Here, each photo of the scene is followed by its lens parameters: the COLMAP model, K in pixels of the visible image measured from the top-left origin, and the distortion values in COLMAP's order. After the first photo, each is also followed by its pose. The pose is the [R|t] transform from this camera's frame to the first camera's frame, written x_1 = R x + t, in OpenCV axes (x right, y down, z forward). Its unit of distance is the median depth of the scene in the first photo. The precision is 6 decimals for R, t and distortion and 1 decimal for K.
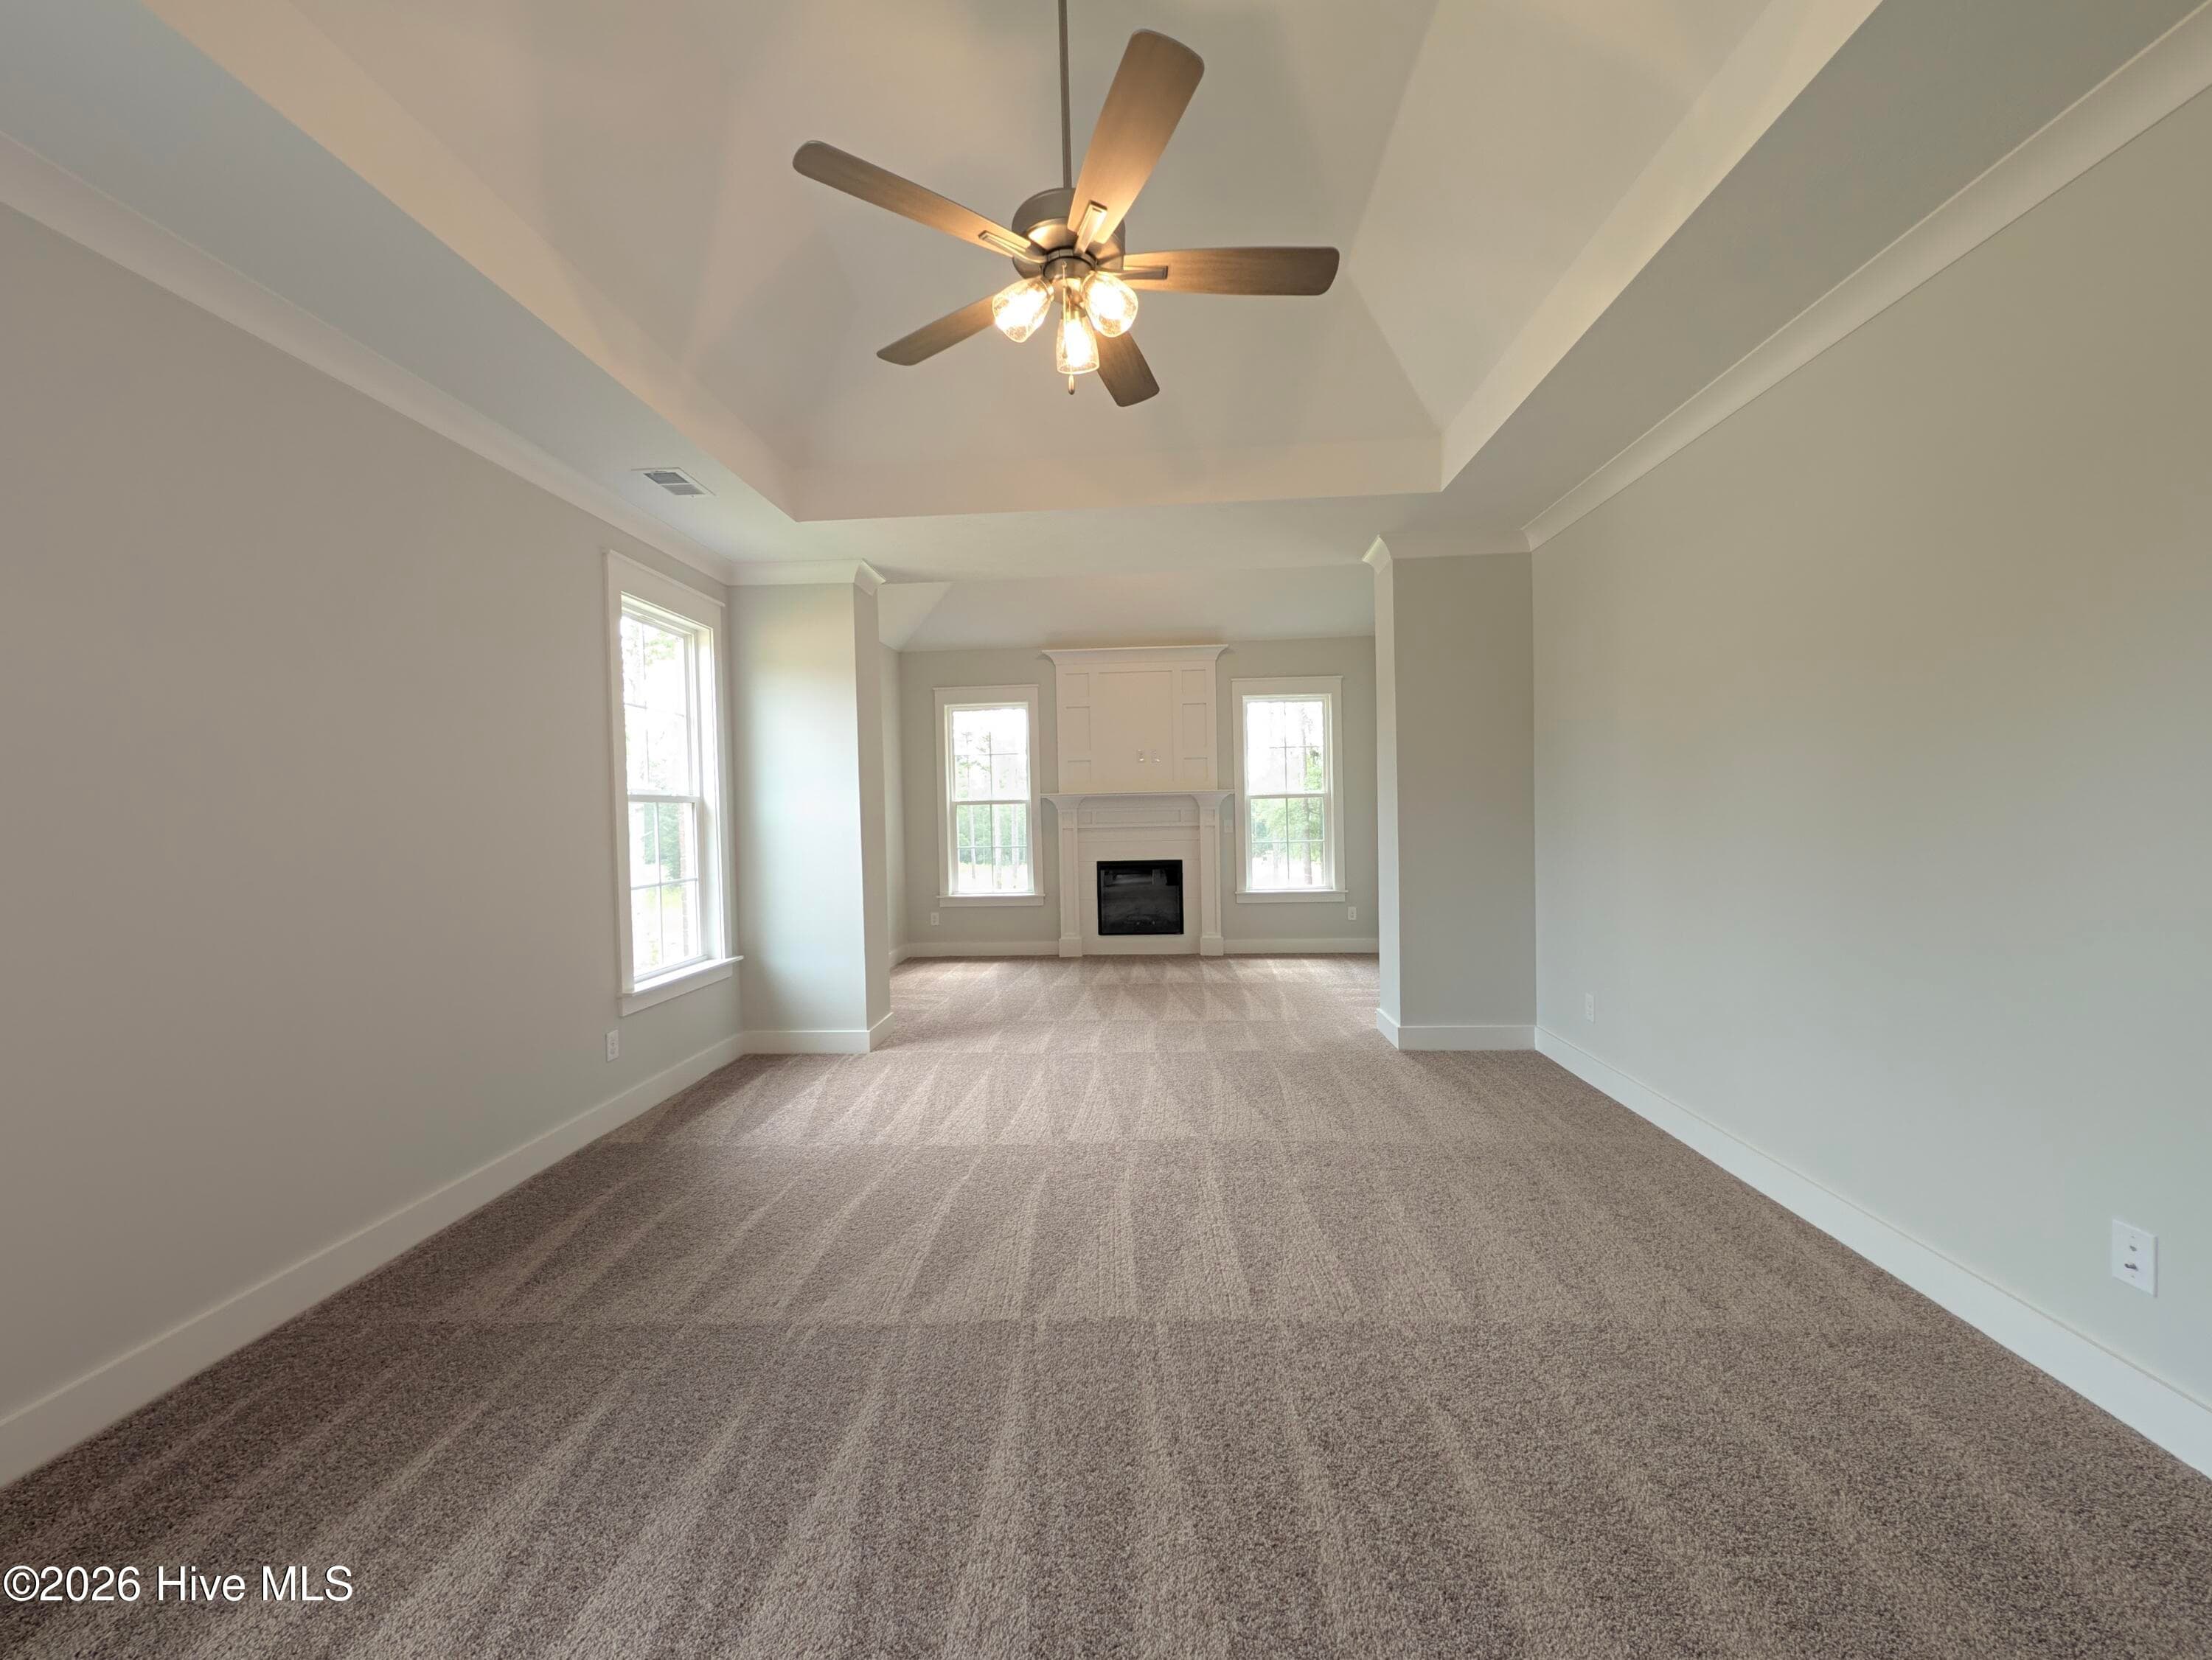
lens RADIAL K [[859.5, 0, 1105.6], [0, 859.5, 833.9], [0, 0, 1]] dist [0.003124, -0.000102]
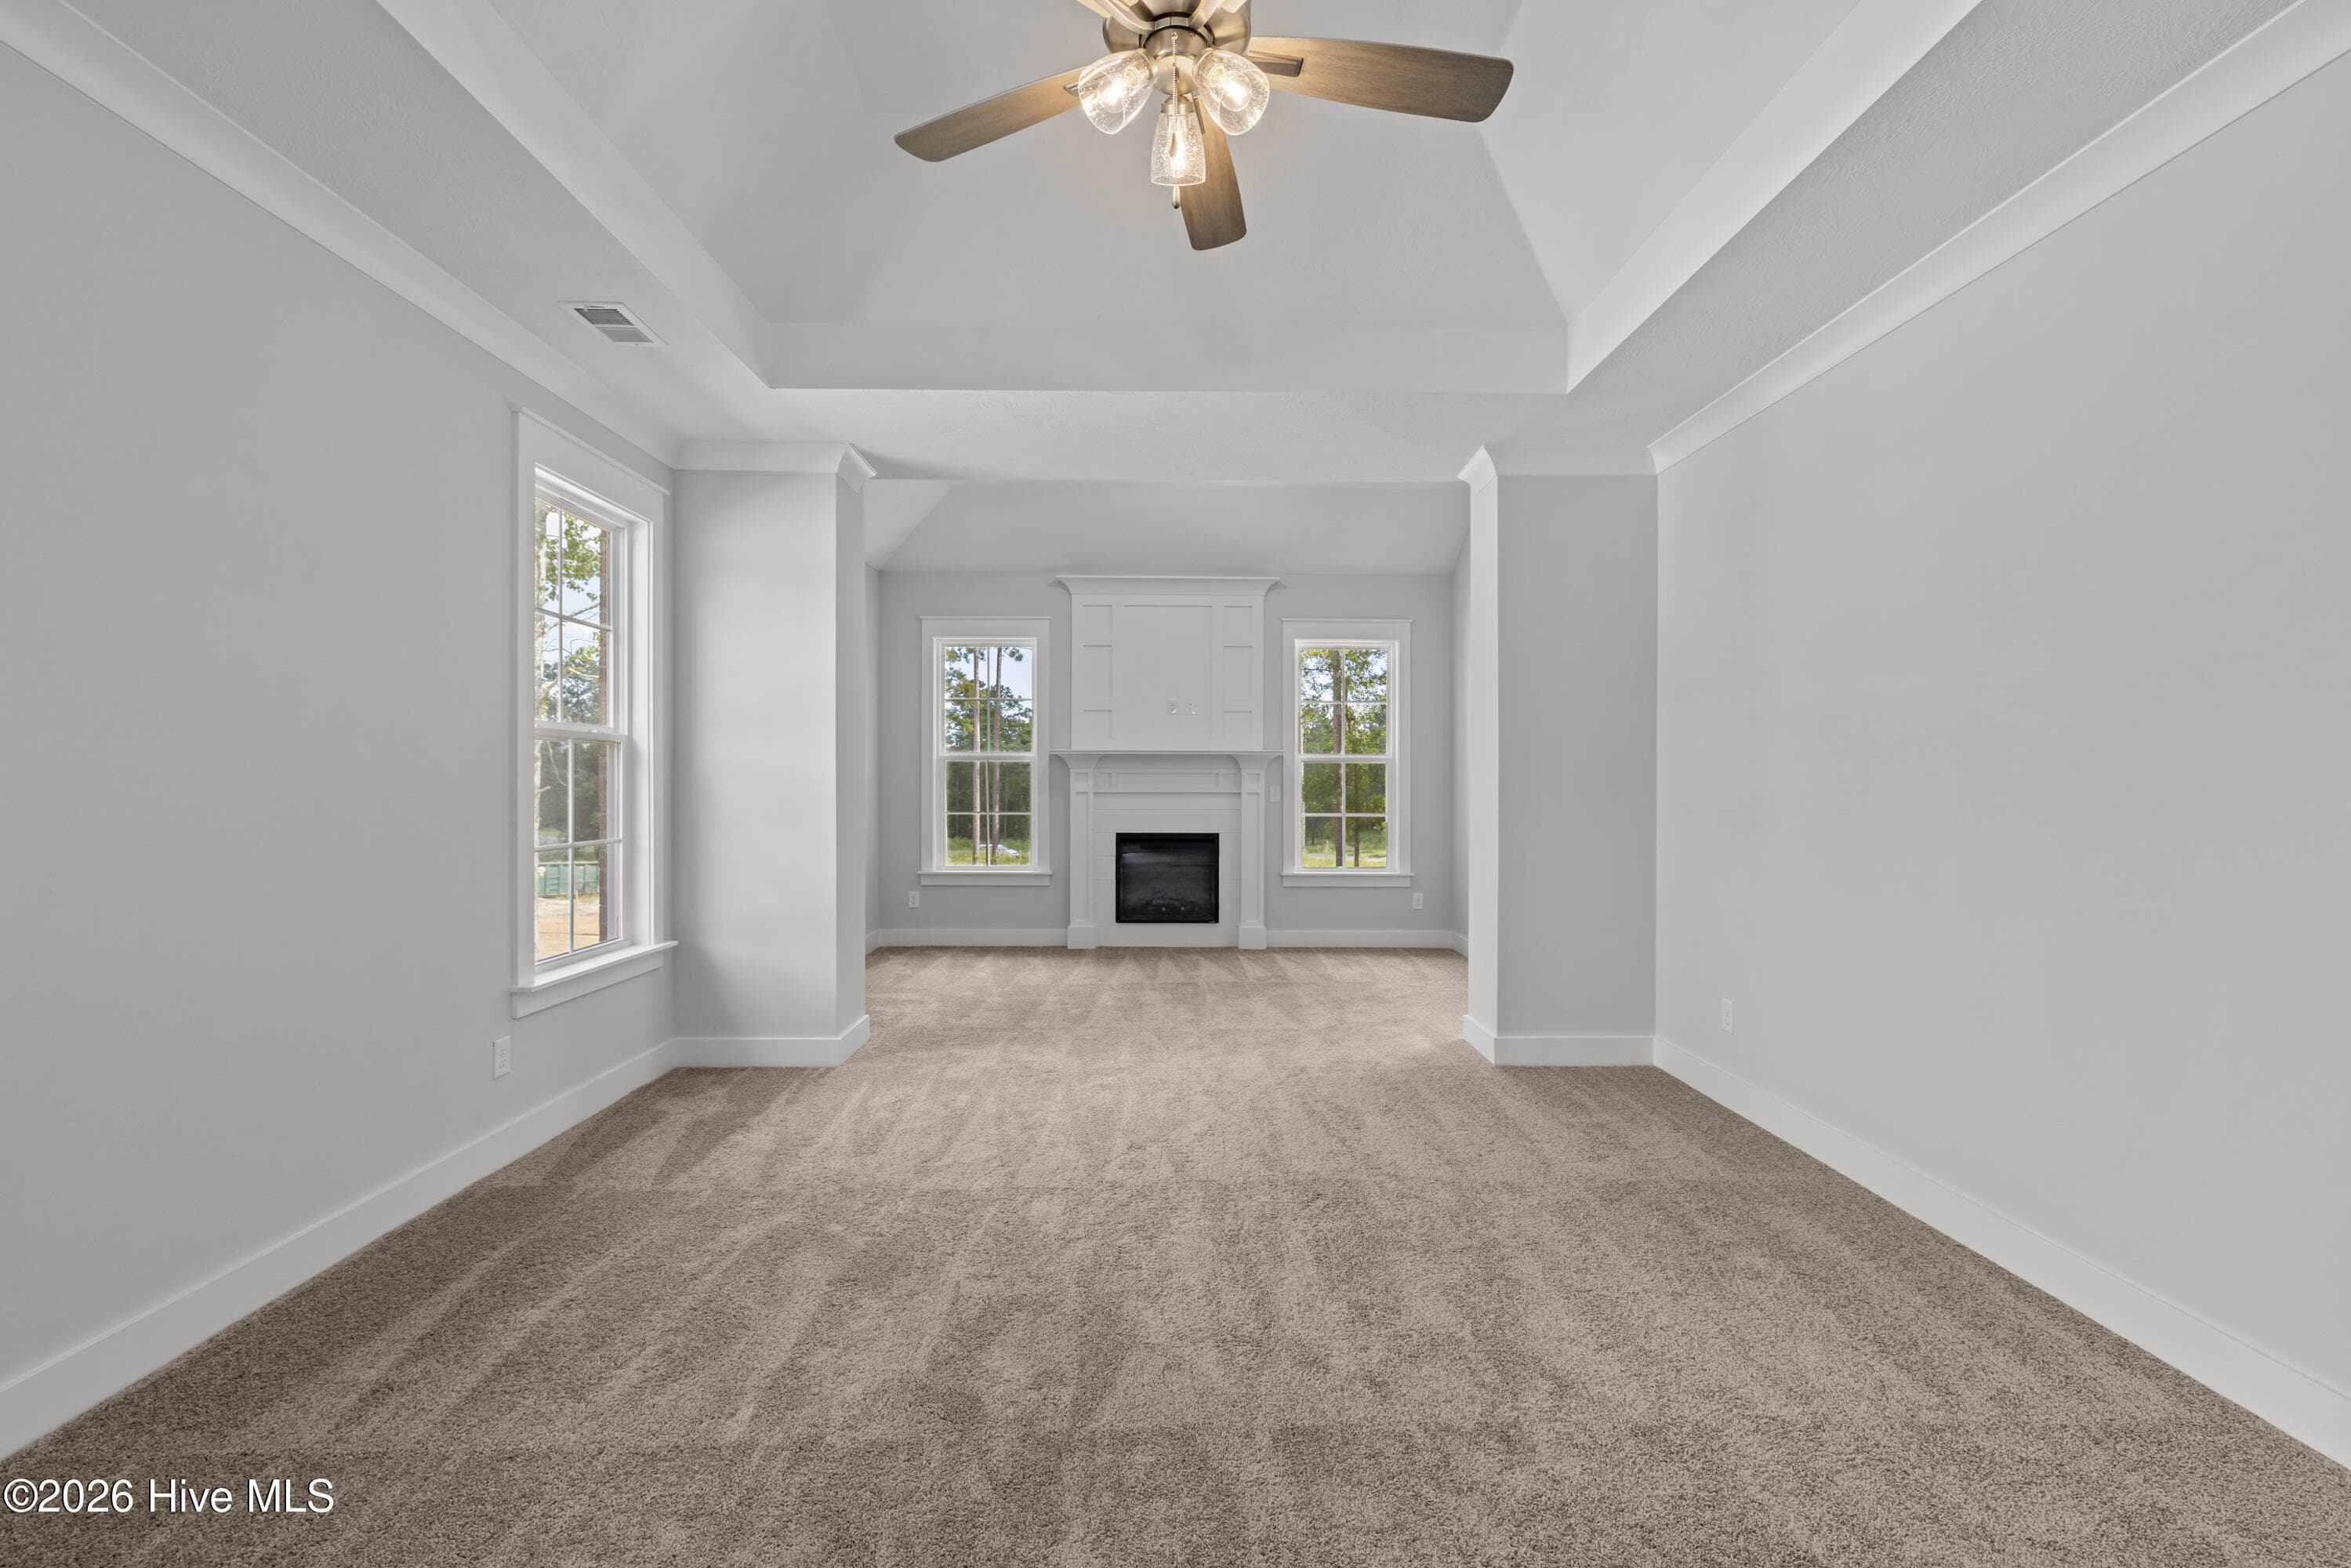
lens RADIAL K [[1003.9, 0, 1175.5], [0, 1003.9, 784.0], [0, 0, 1]] dist [-0.000442, 0.000665]
pose [[0.996741, 0.025464, 0.076546, -0.064843], [-0.023662, 0.999423, -0.024348, 0.017035], [-0.077122, 0.022458, 0.996769, 0.080420]]
